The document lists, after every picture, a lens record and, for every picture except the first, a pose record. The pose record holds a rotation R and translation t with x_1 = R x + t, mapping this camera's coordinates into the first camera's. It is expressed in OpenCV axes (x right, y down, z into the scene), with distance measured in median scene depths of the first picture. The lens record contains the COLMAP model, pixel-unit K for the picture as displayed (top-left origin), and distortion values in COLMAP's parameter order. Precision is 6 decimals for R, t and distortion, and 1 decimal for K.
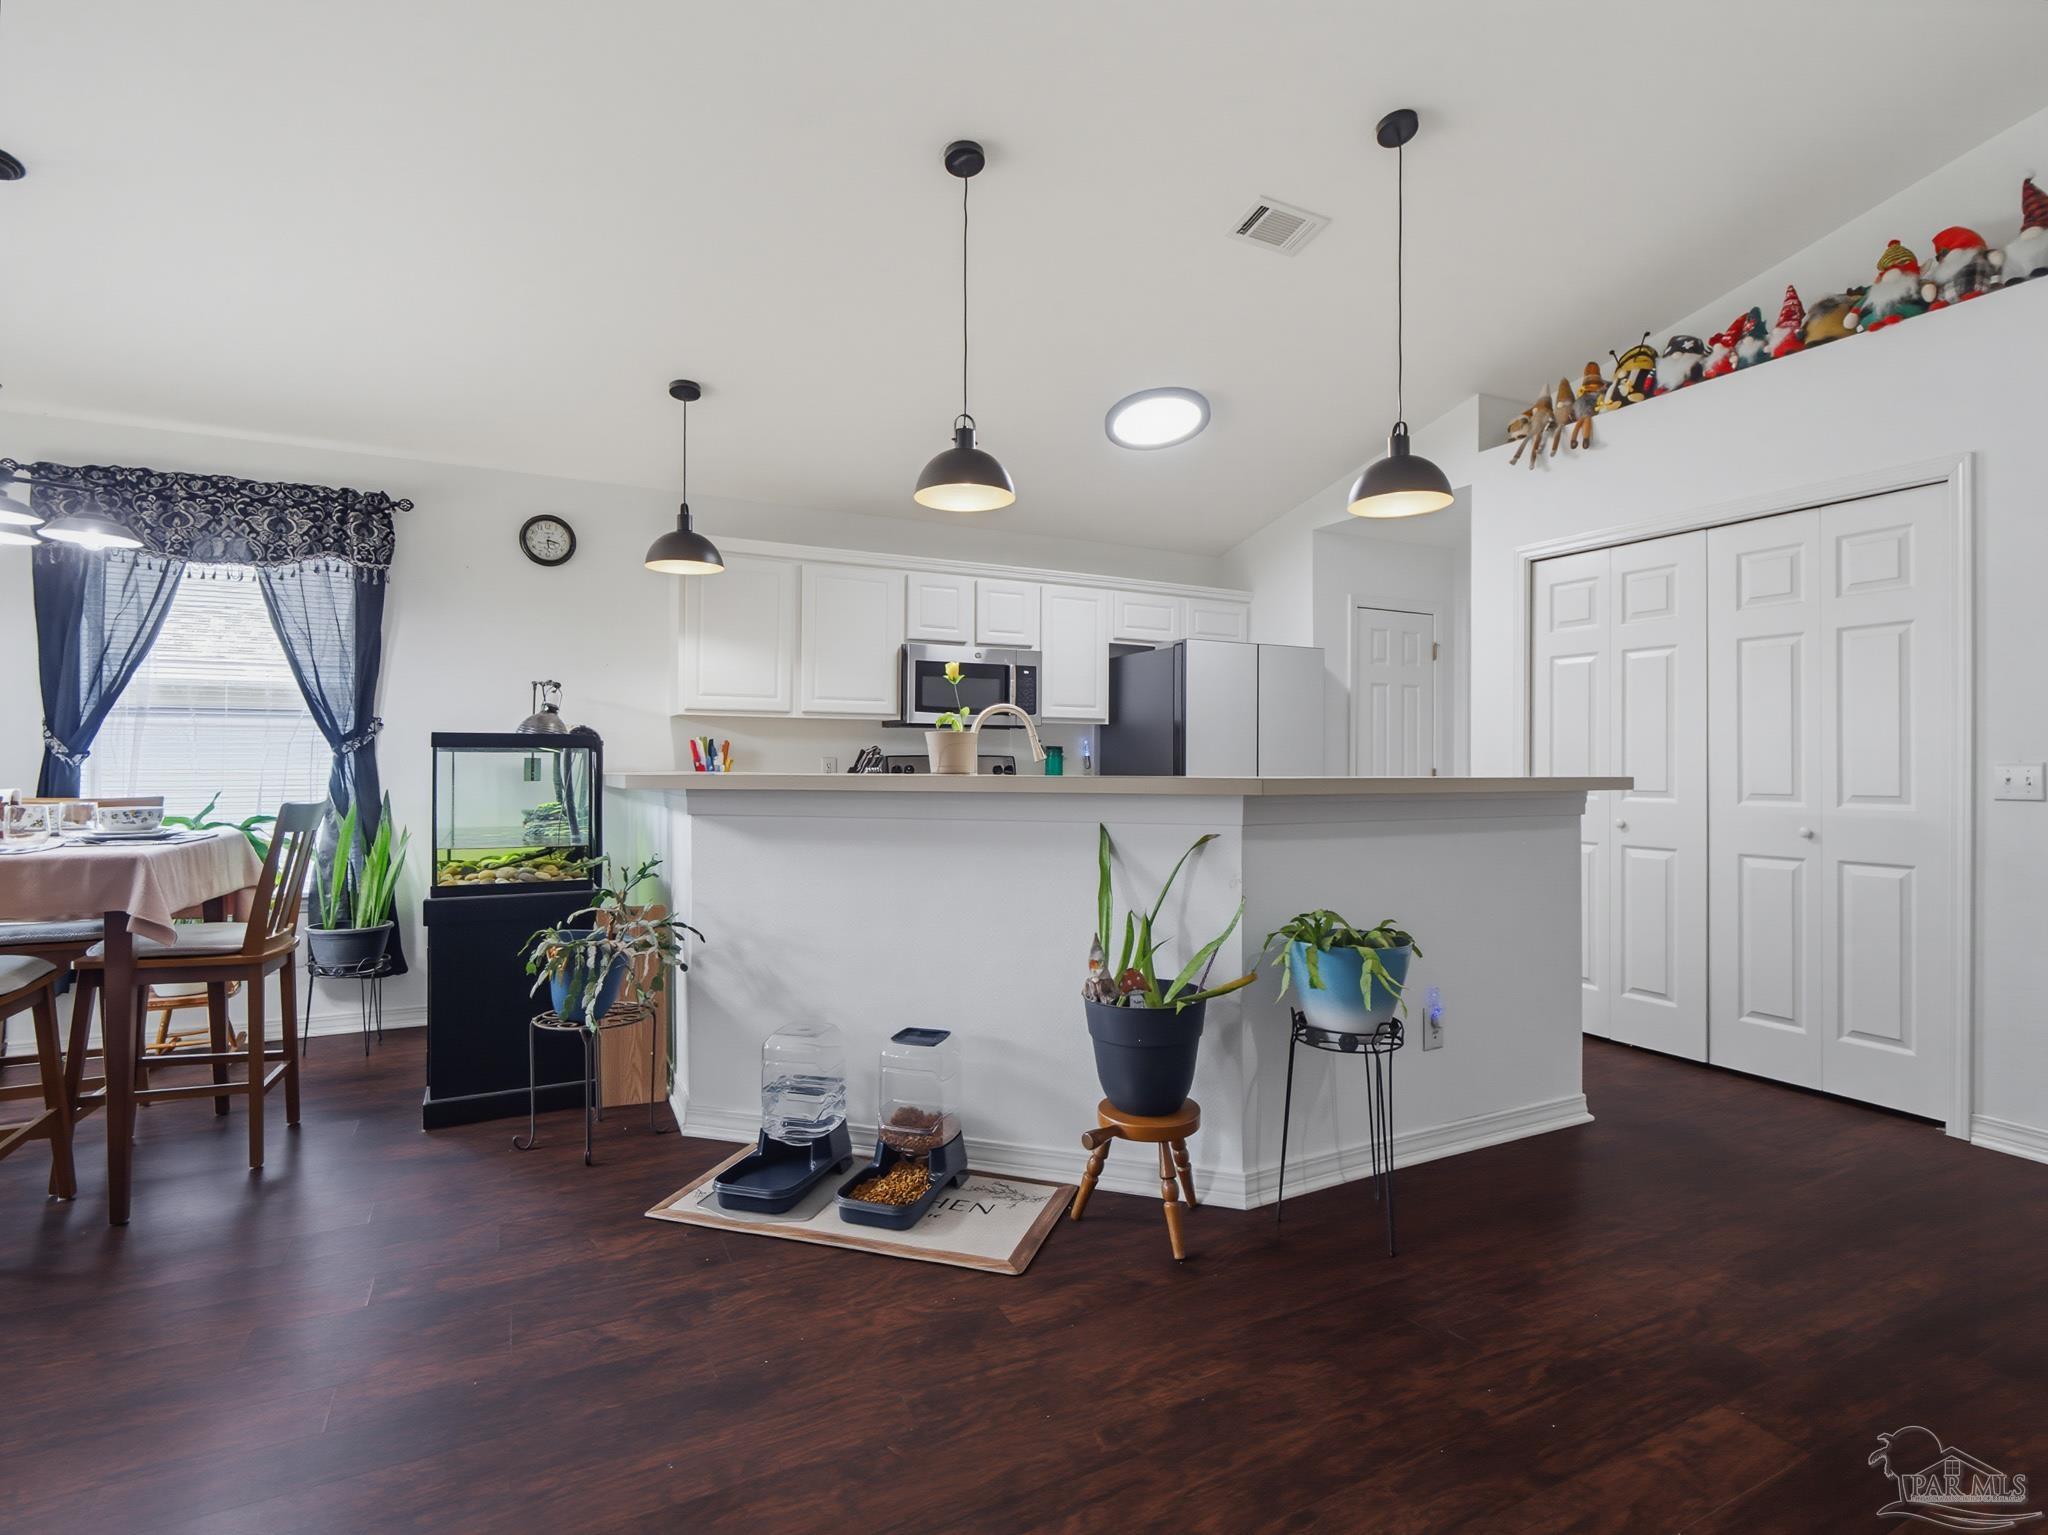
lens RADIAL K [[1030.6, 0, 1038.4], [0, 1030.6, 757.6], [0, 0, 1]] dist [0.002588, -0.000014]
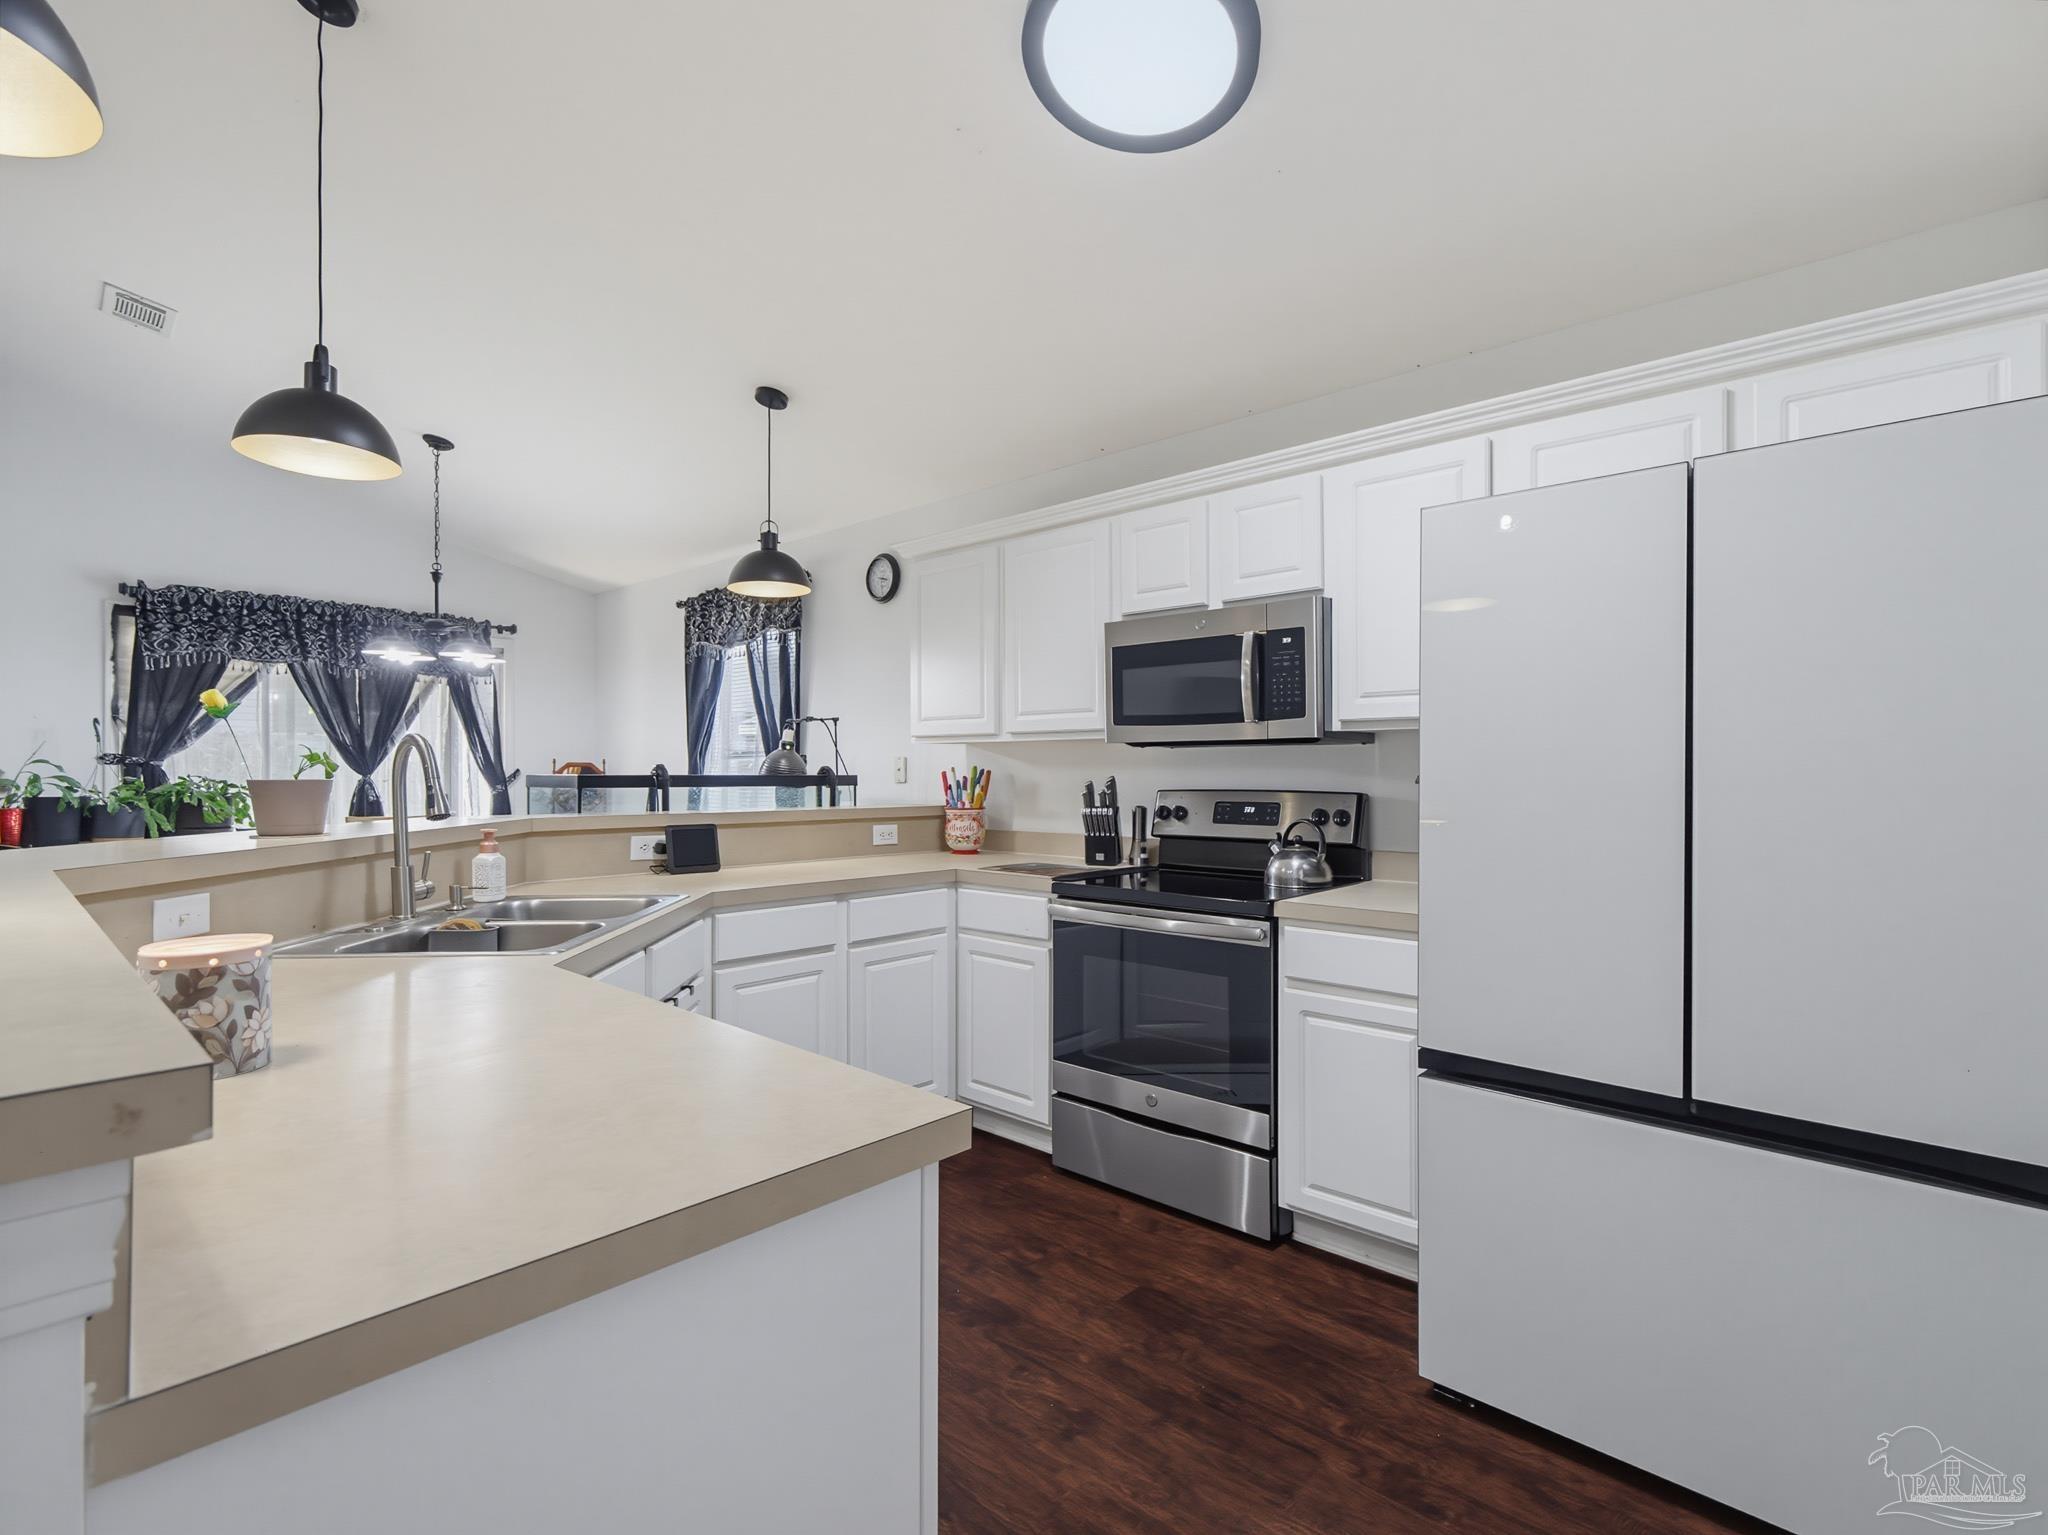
lens RADIAL K [[965.4, 0, 1024.0], [0, 965.4, 767.5], [0, 0, 1]] dist [-0.004587, 0.000251]
pose [[0.346045, -0.005633, -0.938201, 0.528958], [0.005737, 0.999976, -0.003888, -0.019636], [0.938200, -0.004037, 0.346069, 0.893623]]
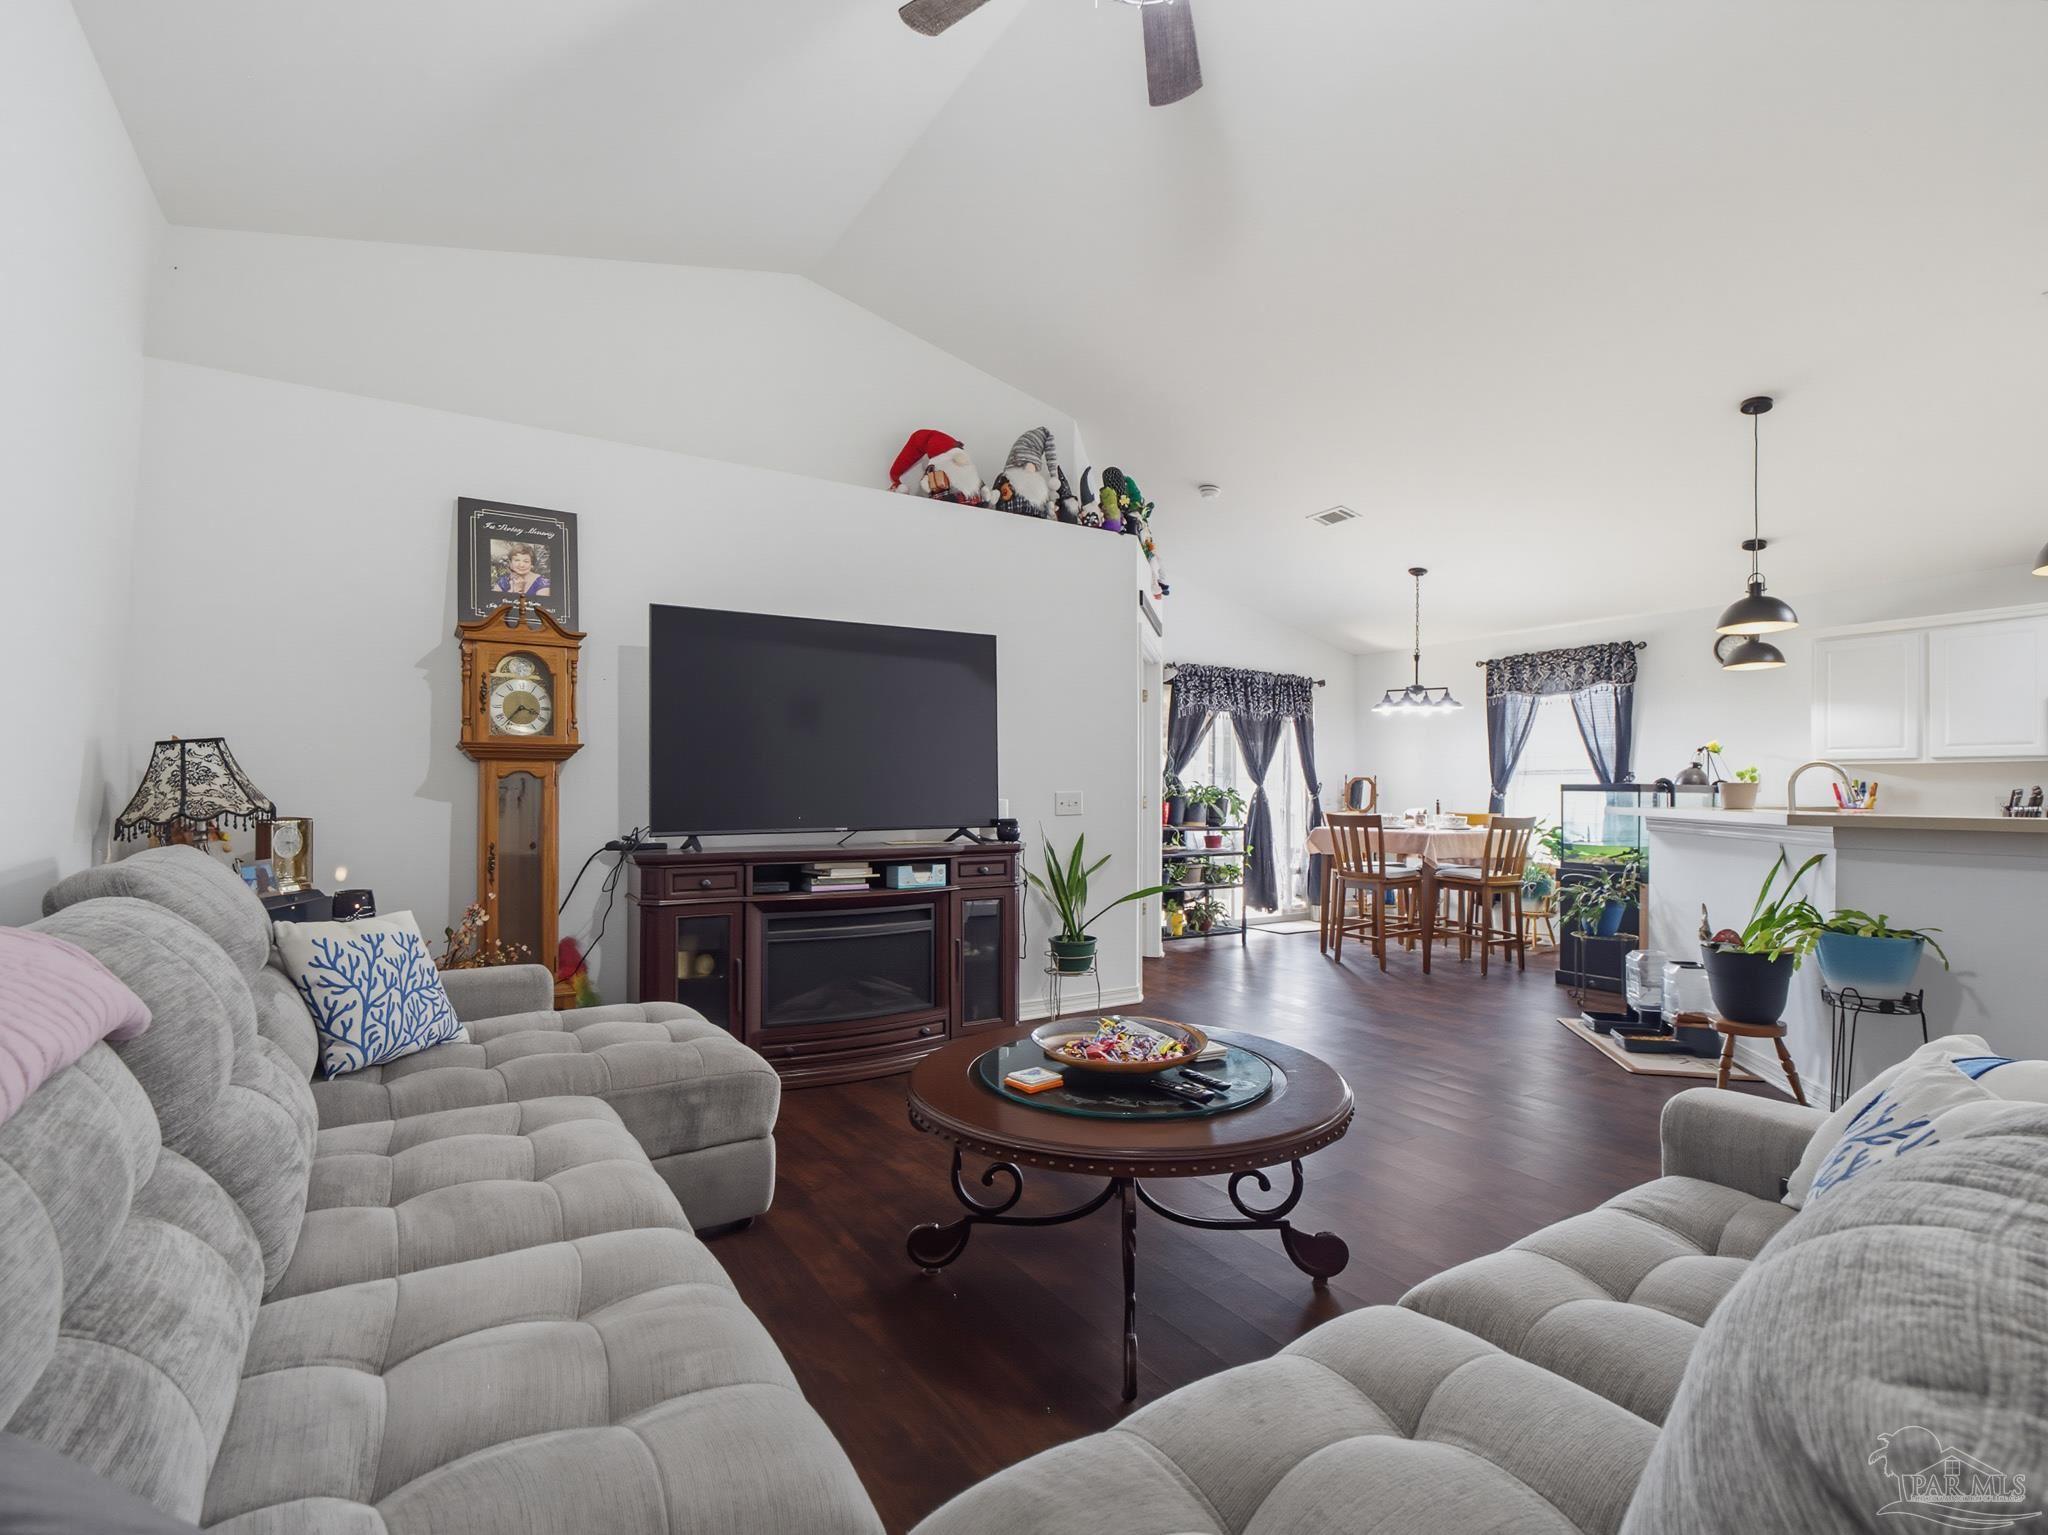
lens RADIAL K [[977.4, 0, 1026.9], [0, 977.4, 777.7], [0, 0, 1]] dist [-0.000266, 0.000146]
pose [[0.084781, -0.013106, -0.996313, 0.925914], [-0.001096, 0.999912, -0.013247, -0.007335], [0.996399, 0.002215, 0.084759, -0.138134]]
